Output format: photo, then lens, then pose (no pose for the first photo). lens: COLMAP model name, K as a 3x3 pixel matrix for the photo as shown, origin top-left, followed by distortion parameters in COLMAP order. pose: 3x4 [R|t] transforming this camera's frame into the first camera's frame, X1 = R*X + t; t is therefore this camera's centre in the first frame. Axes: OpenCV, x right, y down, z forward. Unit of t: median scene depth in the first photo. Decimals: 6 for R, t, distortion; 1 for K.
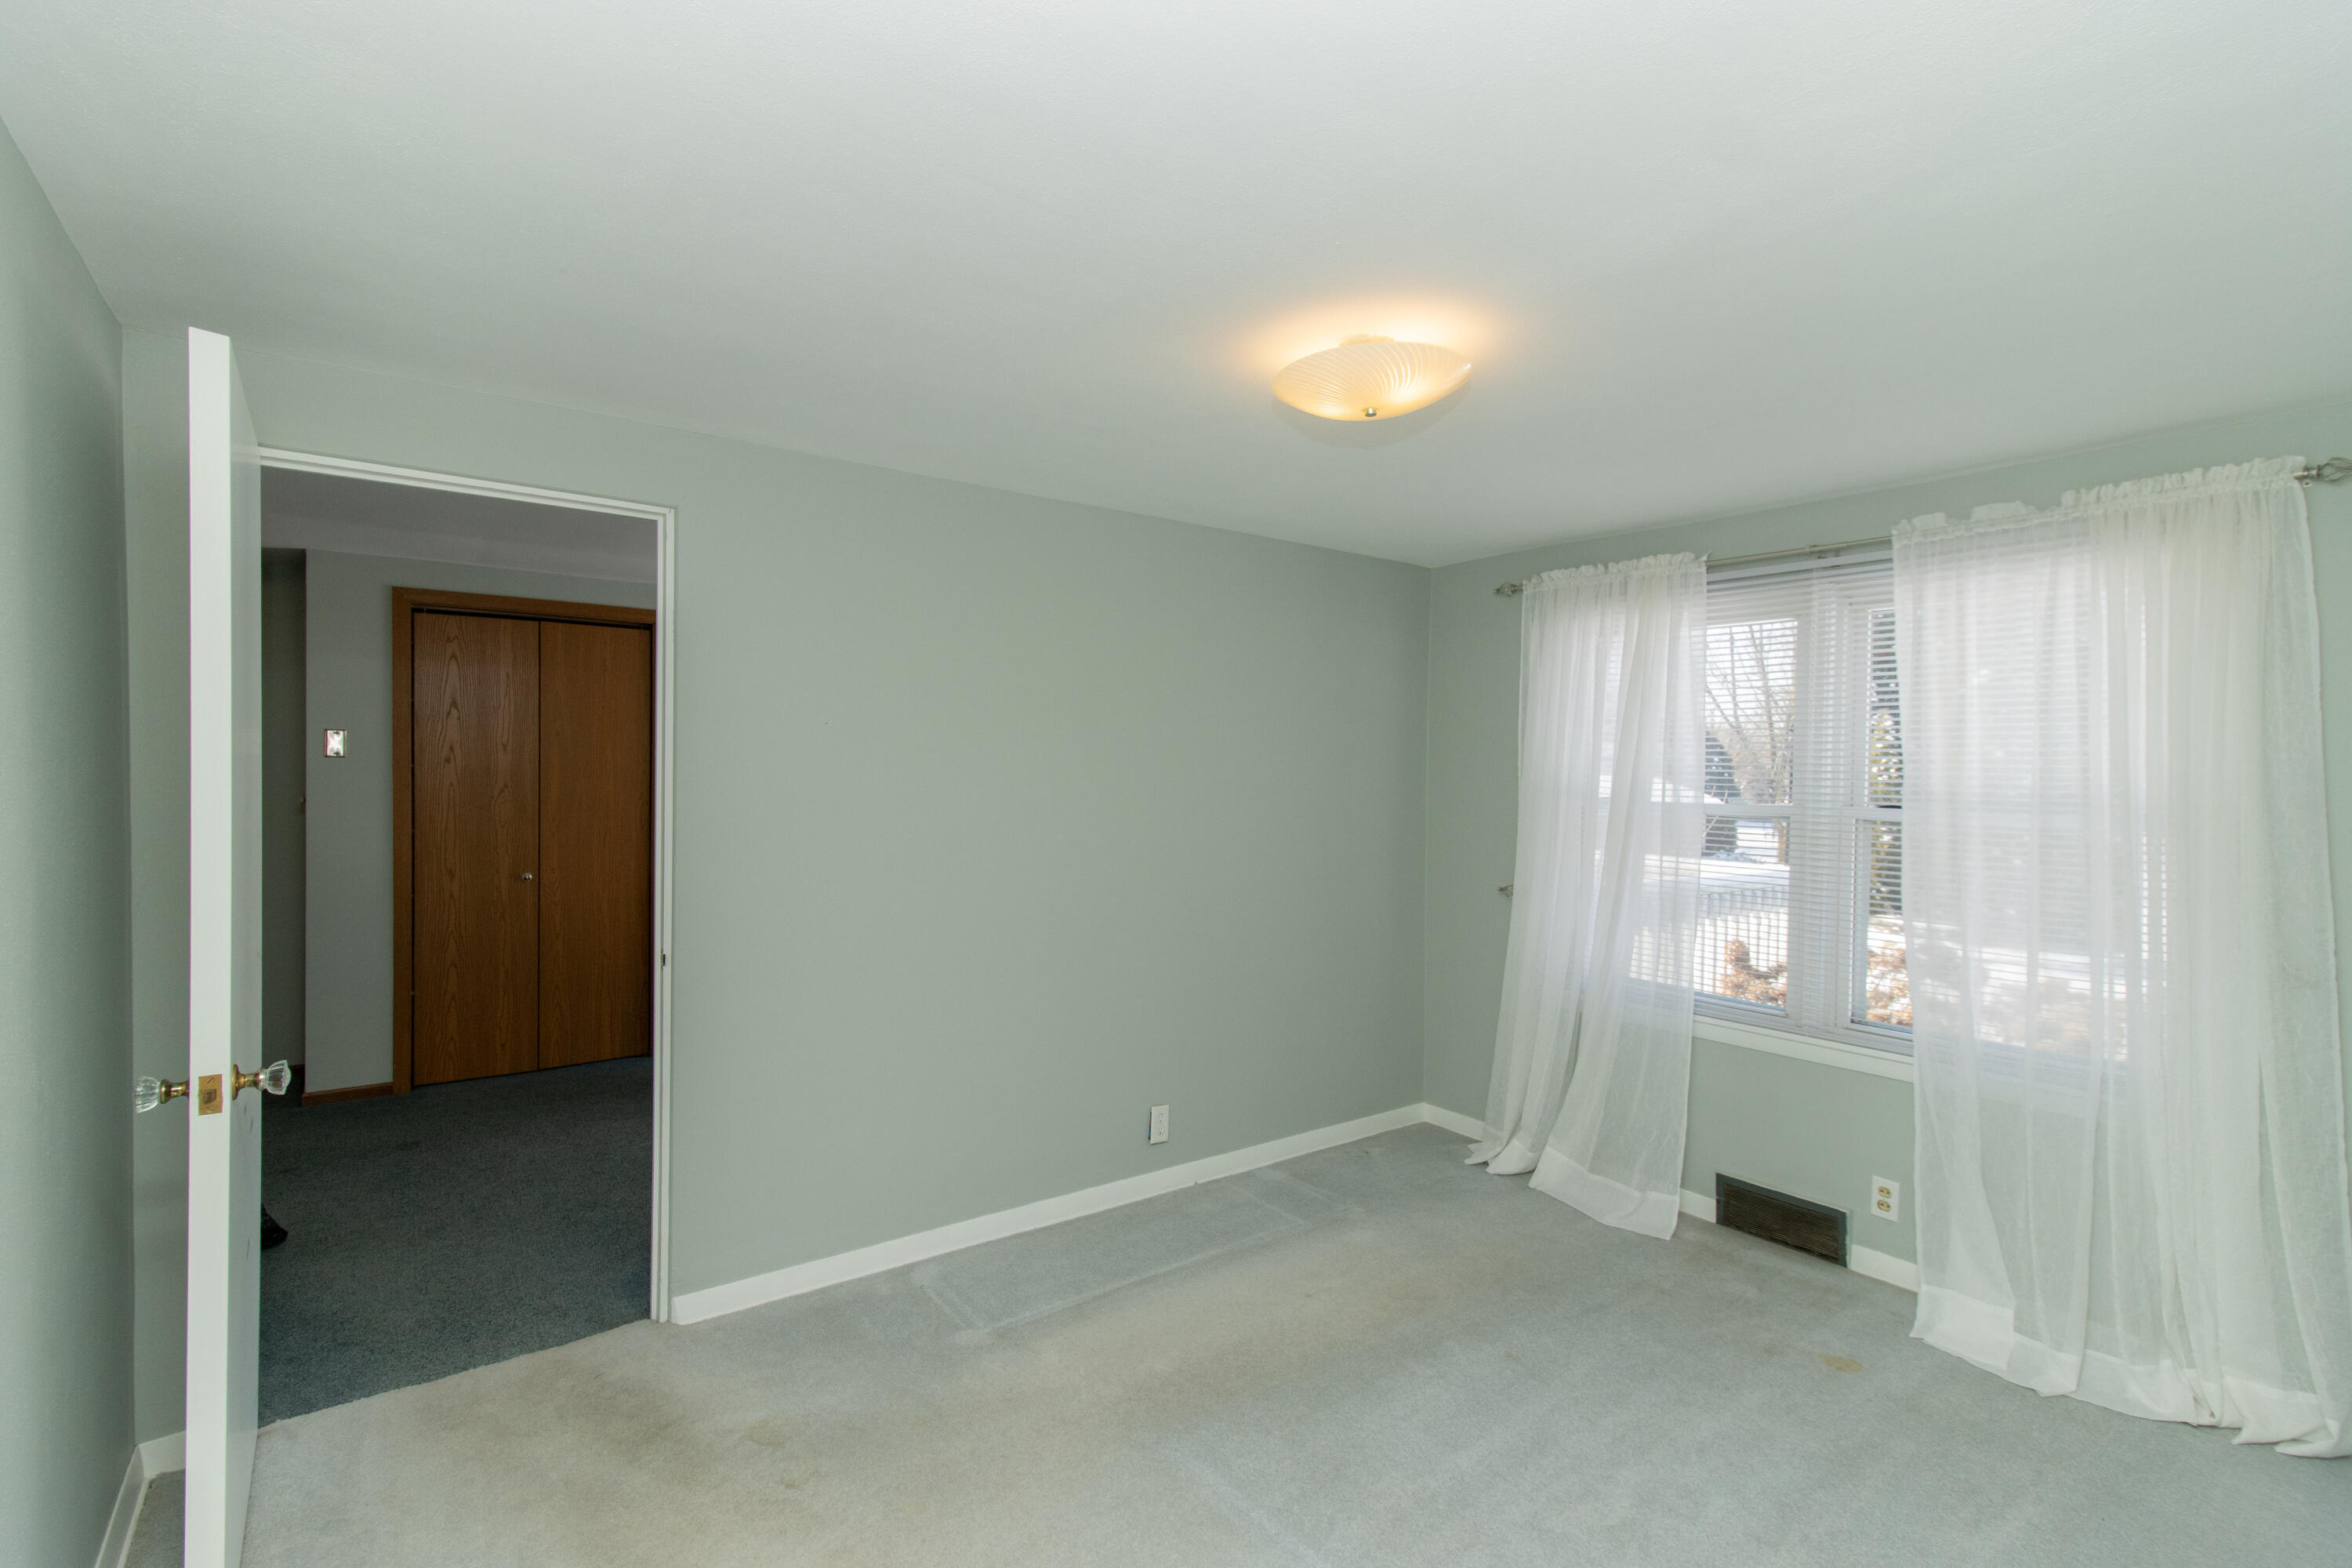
lens RADIAL K [[1100.5, 0, 1191.5], [0, 1100.5, 787.6], [0, 0, 1]] dist [0.003196, -0.000596]
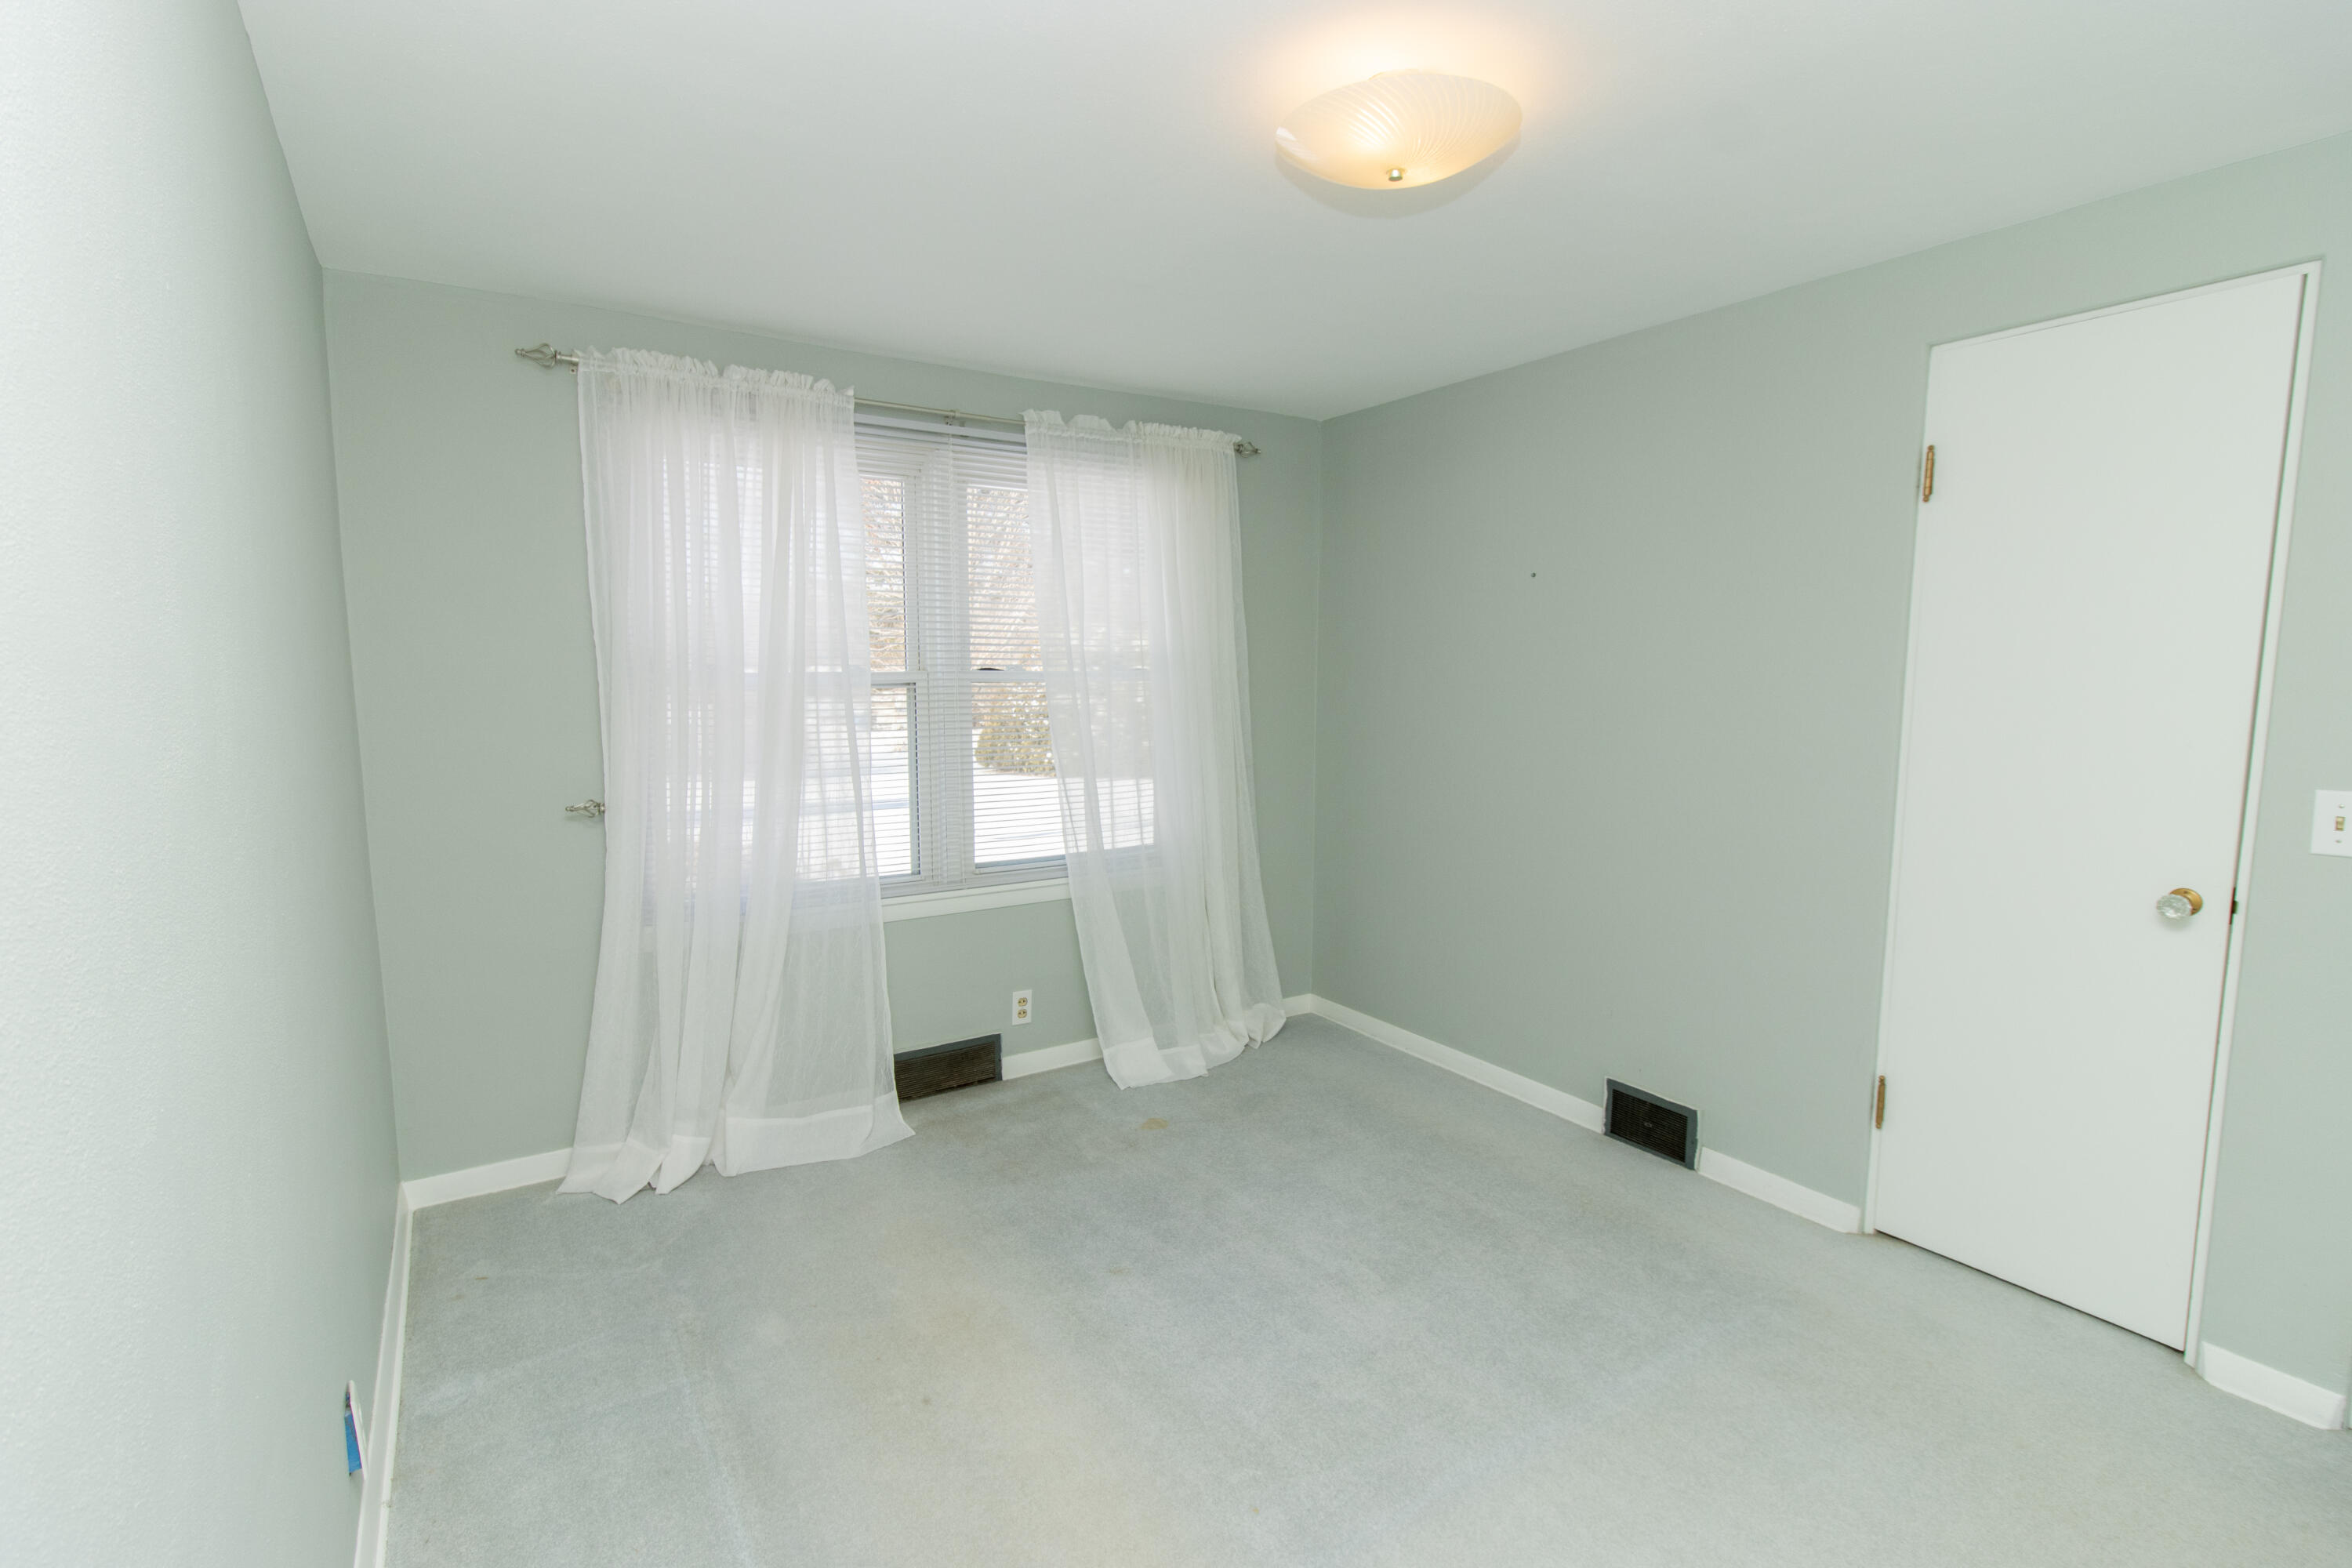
lens RADIAL K [[1100.5, 0, 1191.5], [0, 1100.5, 787.6], [0, 0, 1]] dist [0.003196, -0.000596]
pose [[0.067806, -0.124866, 0.989854, -0.477132], [0.020607, 0.992101, 0.123738, 0.002833], [-0.997486, 0.012007, 0.069843, 0.733936]]
